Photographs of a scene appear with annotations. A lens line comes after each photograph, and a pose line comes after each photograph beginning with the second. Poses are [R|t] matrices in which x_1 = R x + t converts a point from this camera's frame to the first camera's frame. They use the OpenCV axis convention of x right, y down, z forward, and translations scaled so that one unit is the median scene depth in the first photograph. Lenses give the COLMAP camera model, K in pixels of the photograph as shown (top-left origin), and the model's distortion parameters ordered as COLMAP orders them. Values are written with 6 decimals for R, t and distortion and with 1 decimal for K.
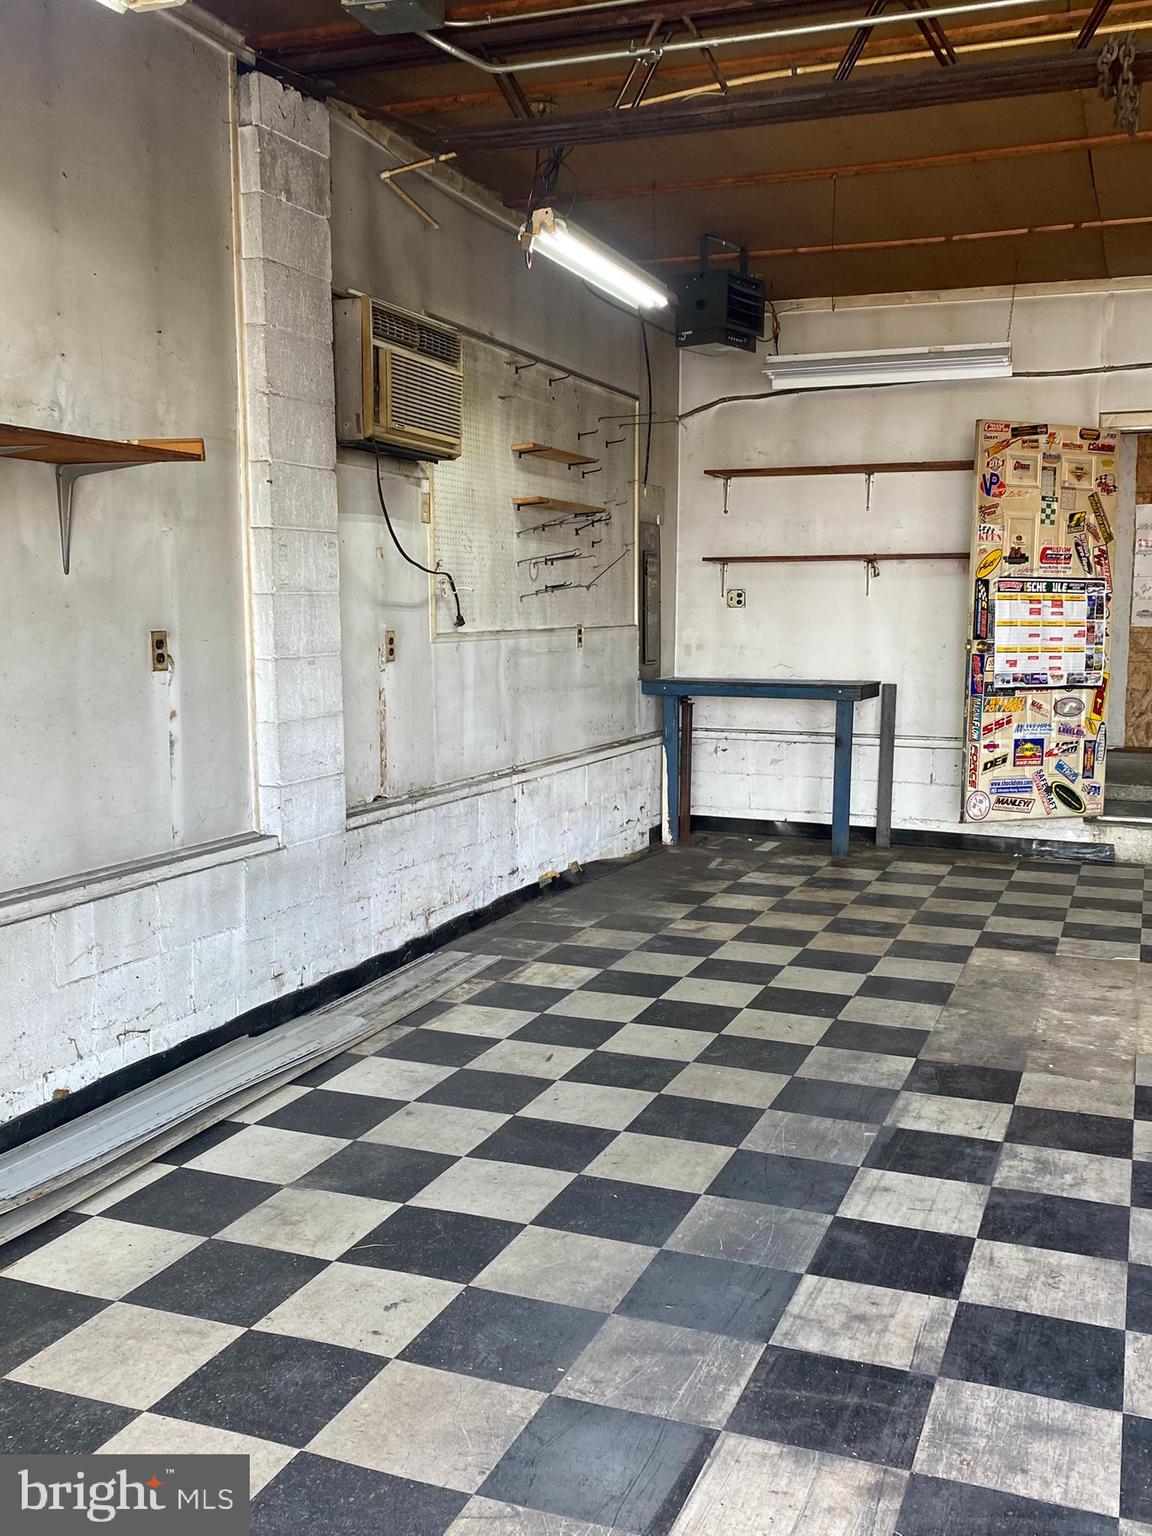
lens RADIAL K [[1469.7, 0, 575.5], [0, 1469.7, 772.7], [0, 0, 1]] dist [0.016425, -0.003575]
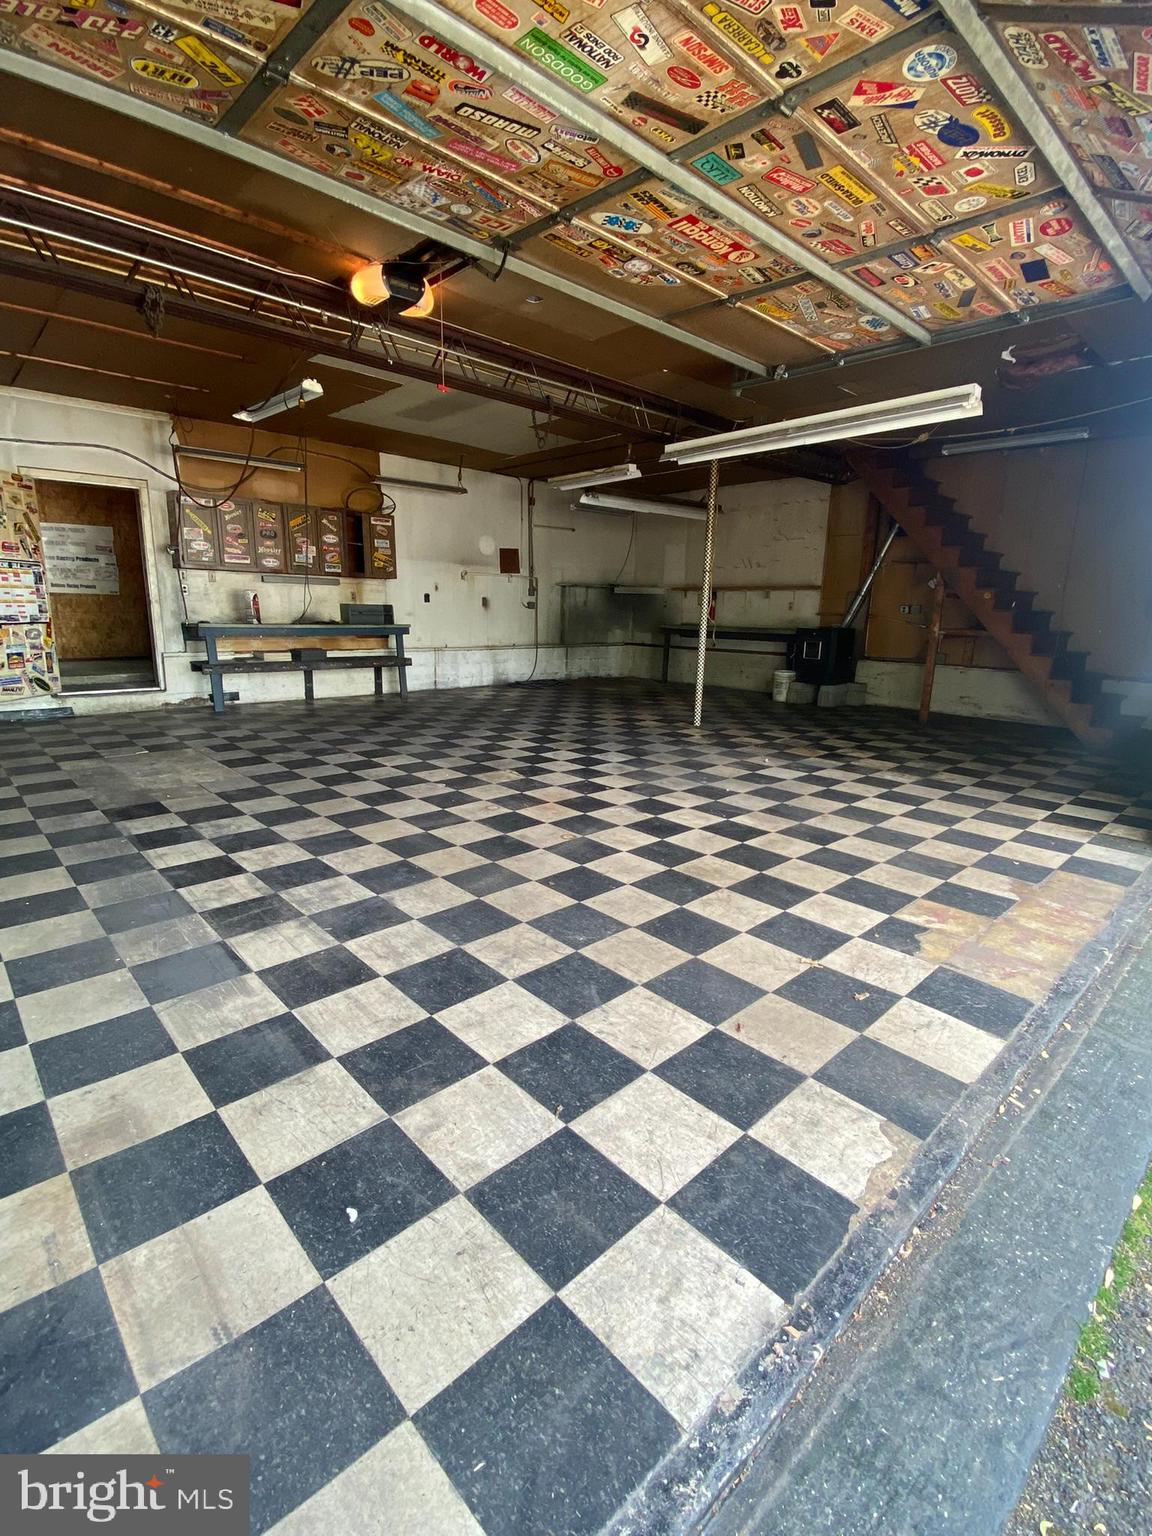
lens RADIAL K [[715.4, 0, 576.0], [0, 715.4, 768.0], [0, 0, 1]] dist [-0.001363, -0.000258]
pose [[0.429873, -0.202007, 0.880001, -0.188212], [0.084948, 0.979376, 0.183323, 0.012500], [-0.898884, -0.004052, 0.438167, 0.015278]]
